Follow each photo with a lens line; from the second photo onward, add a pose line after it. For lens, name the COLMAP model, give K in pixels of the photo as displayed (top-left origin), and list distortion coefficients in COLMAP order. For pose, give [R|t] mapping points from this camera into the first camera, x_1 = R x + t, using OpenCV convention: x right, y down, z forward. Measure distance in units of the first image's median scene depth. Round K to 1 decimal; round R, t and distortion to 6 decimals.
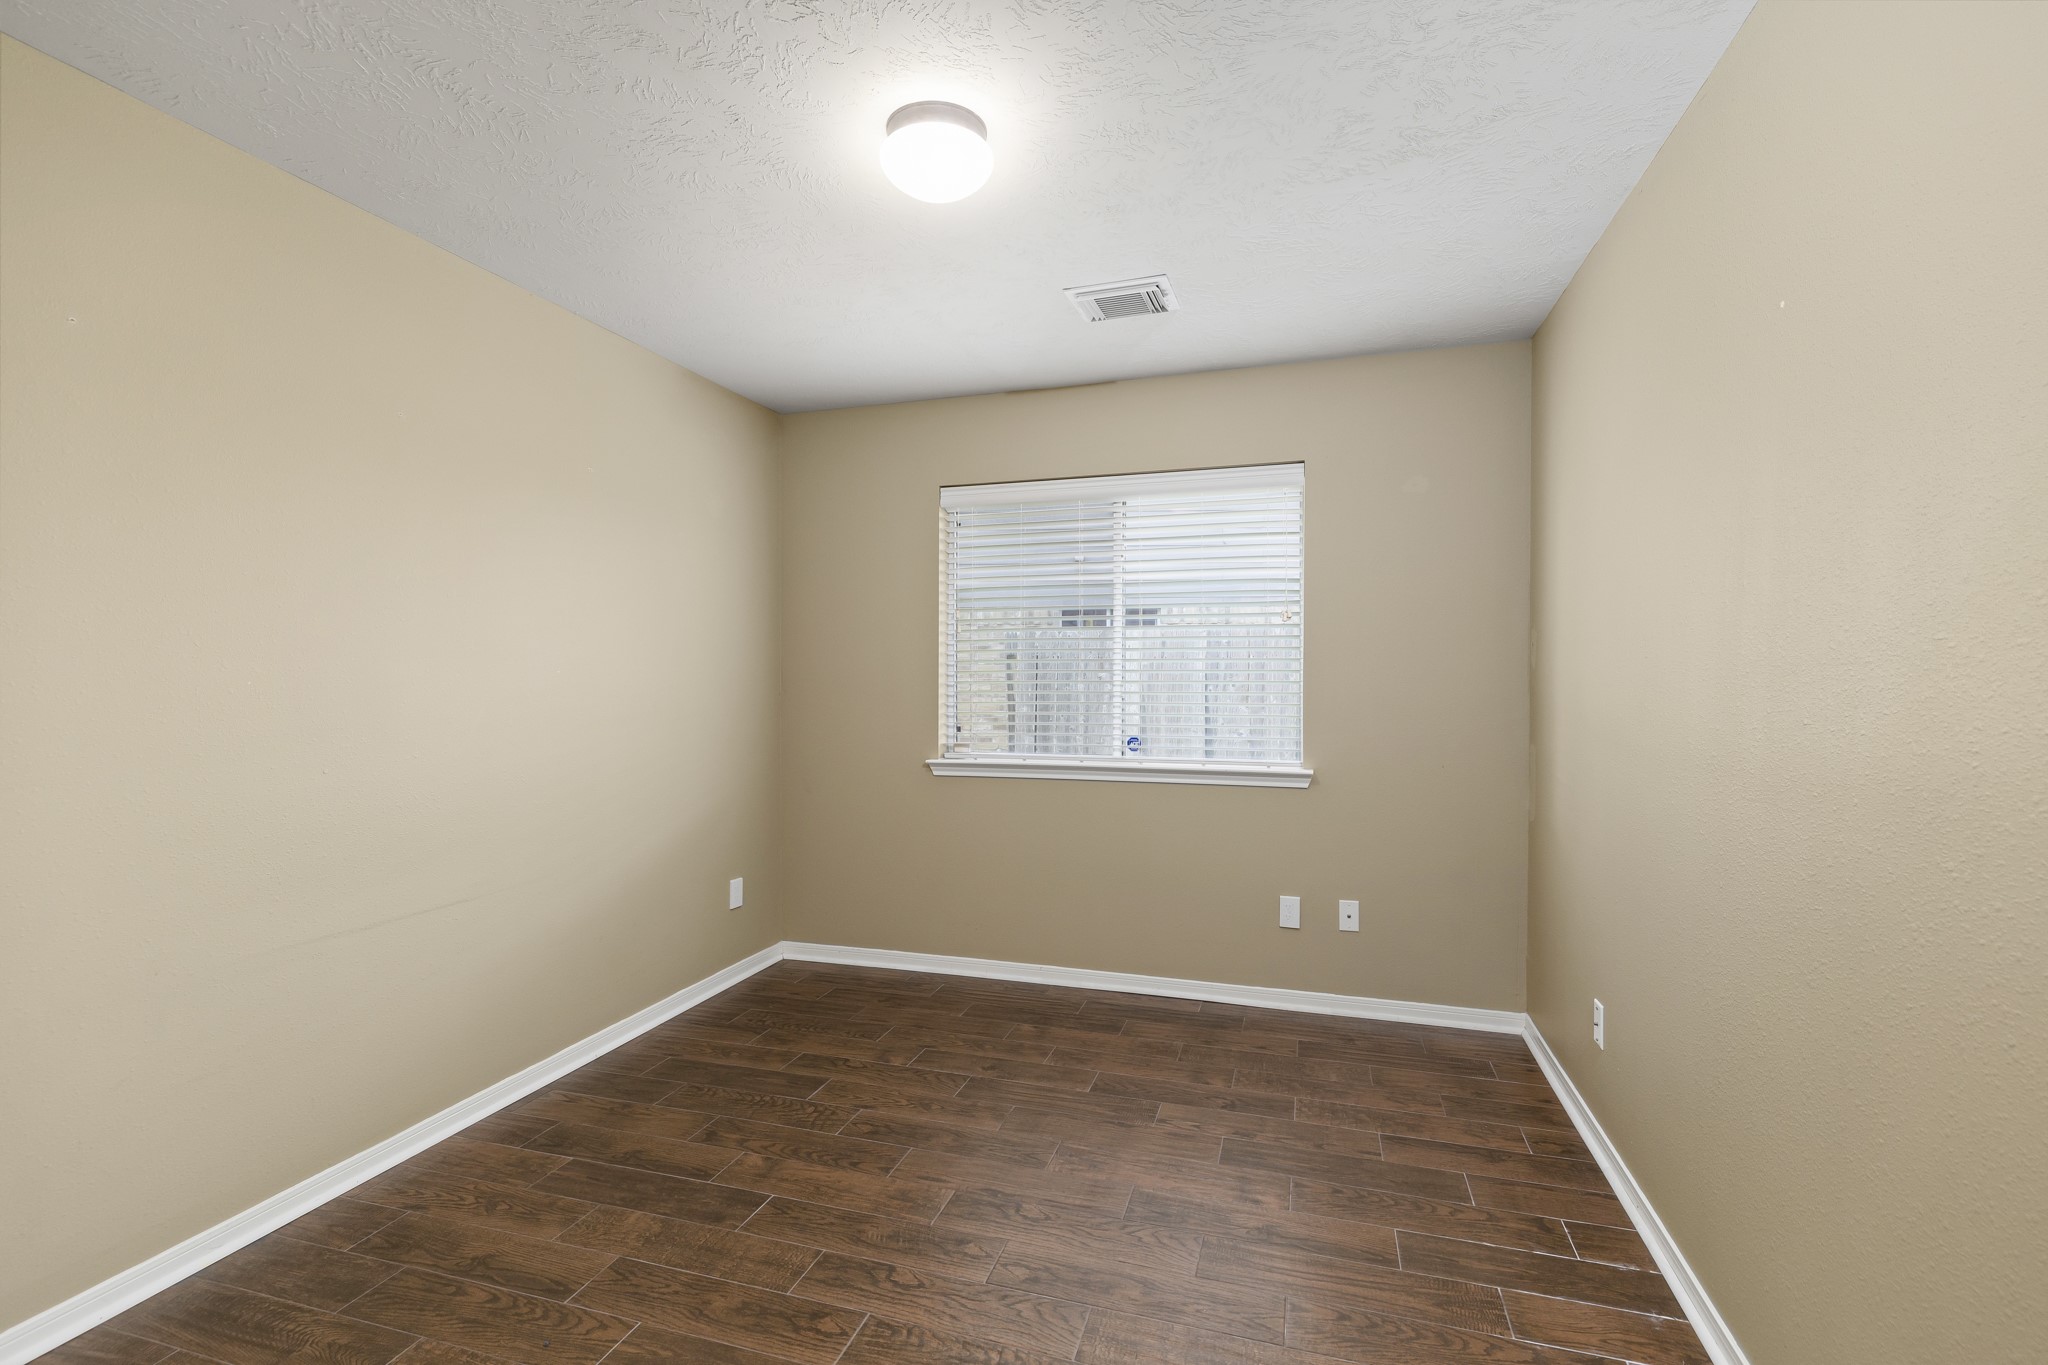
lens RADIAL K [[935.1, 0, 1027.9], [0, 935.1, 677.0], [0, 0, 1]] dist [0.008396, -0.001189]
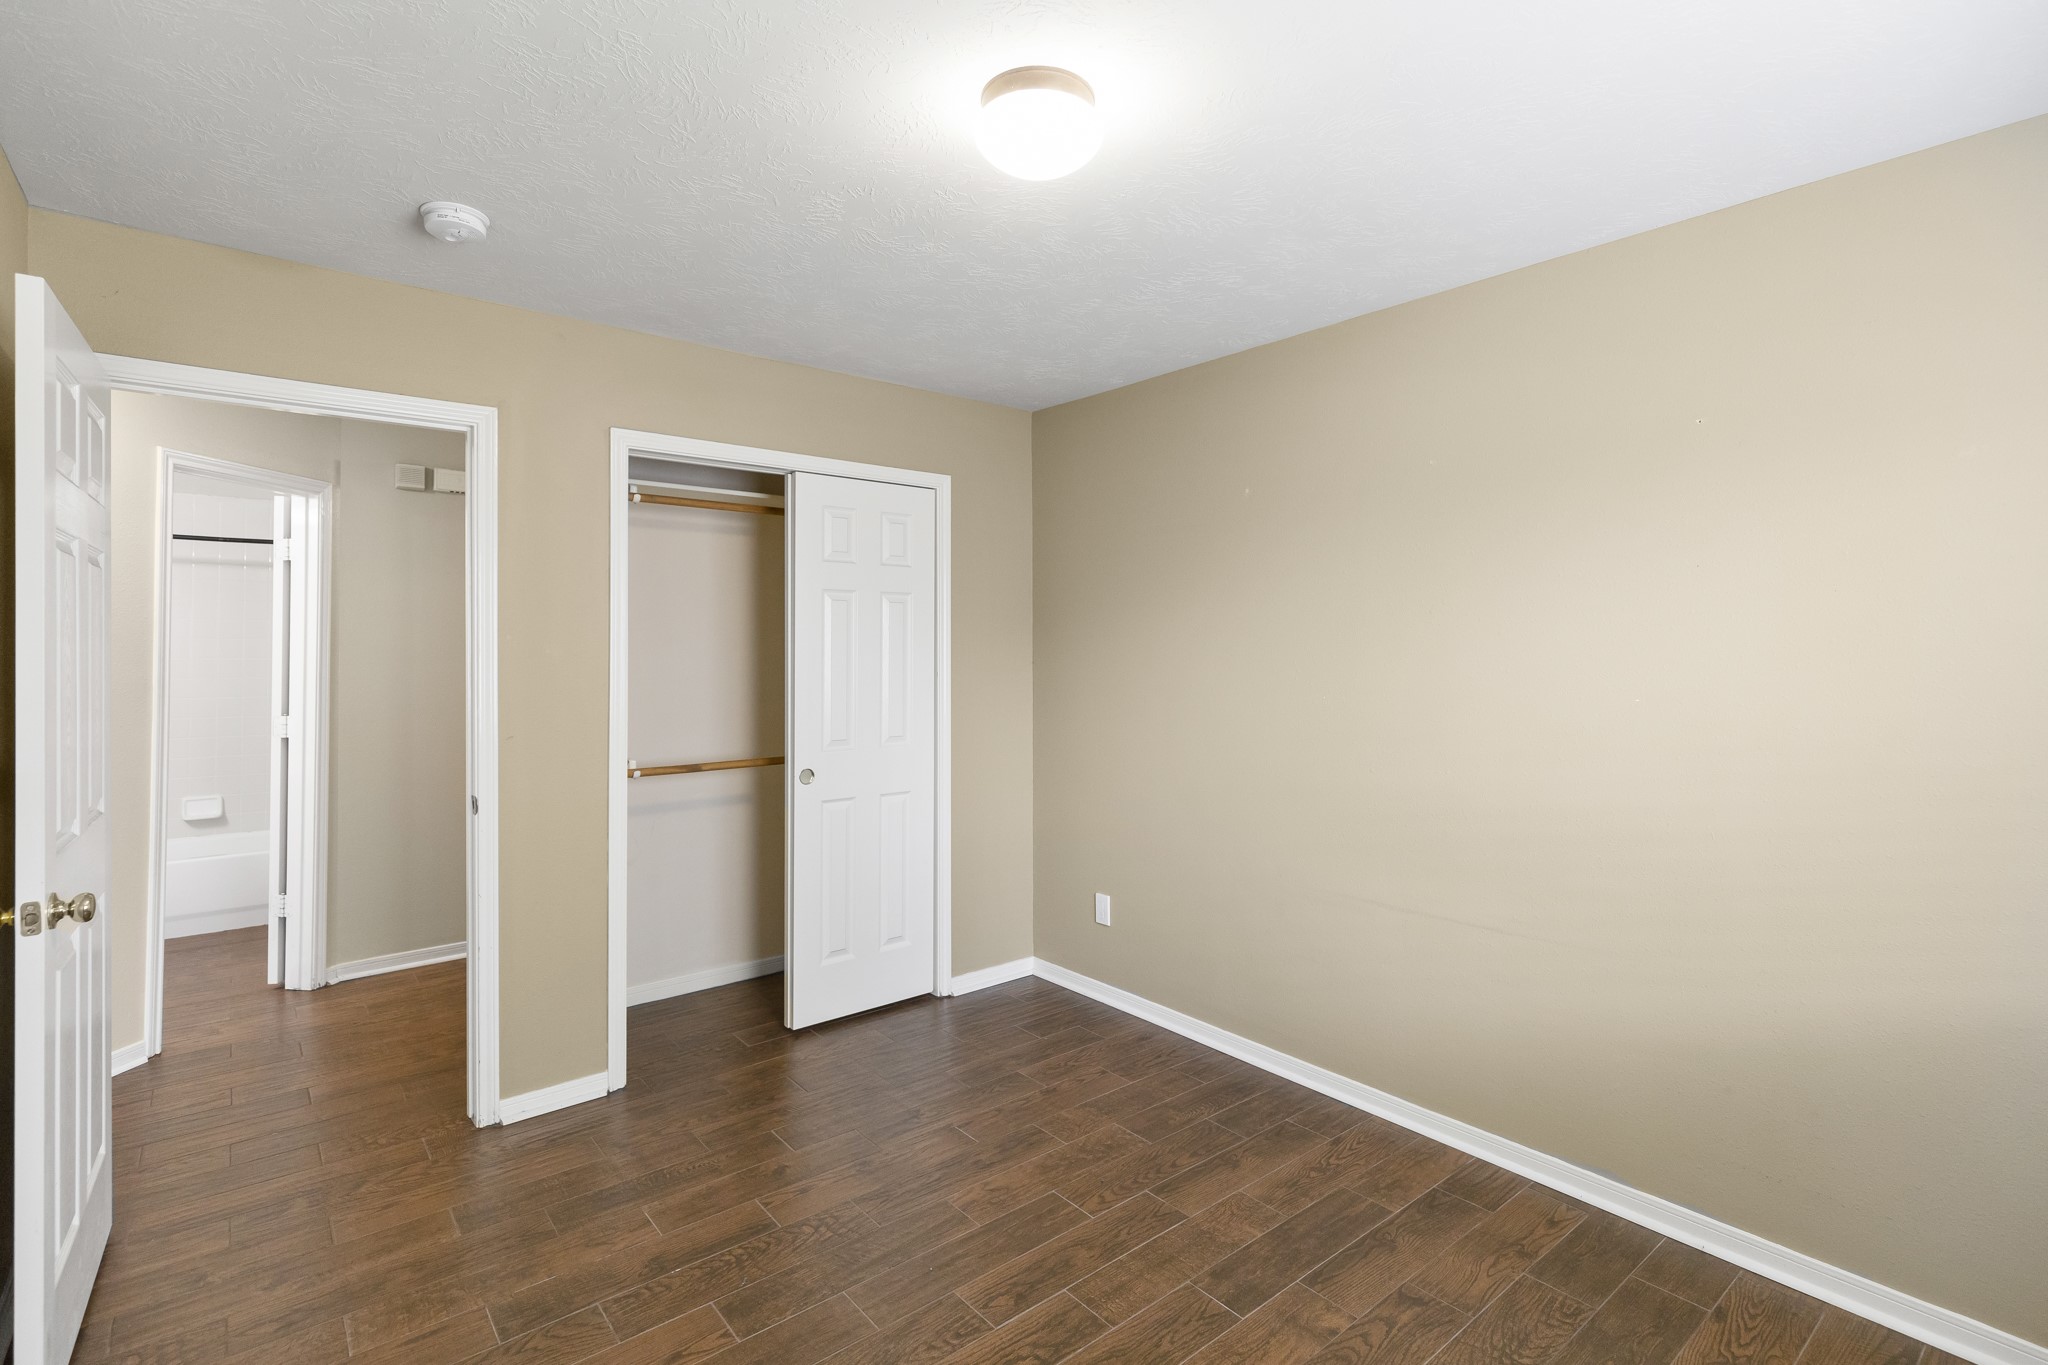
lens RADIAL K [[935.1, 0, 1020.0], [0, 935.1, 670.3], [0, 0, 1]] dist [0.008396, -0.001189]
pose [[-0.544404, 0.017316, -0.838644, 0.566963], [-0.006529, 0.999669, 0.024879, -0.061650], [0.838798, 0.019020, -0.544111, 1.326655]]
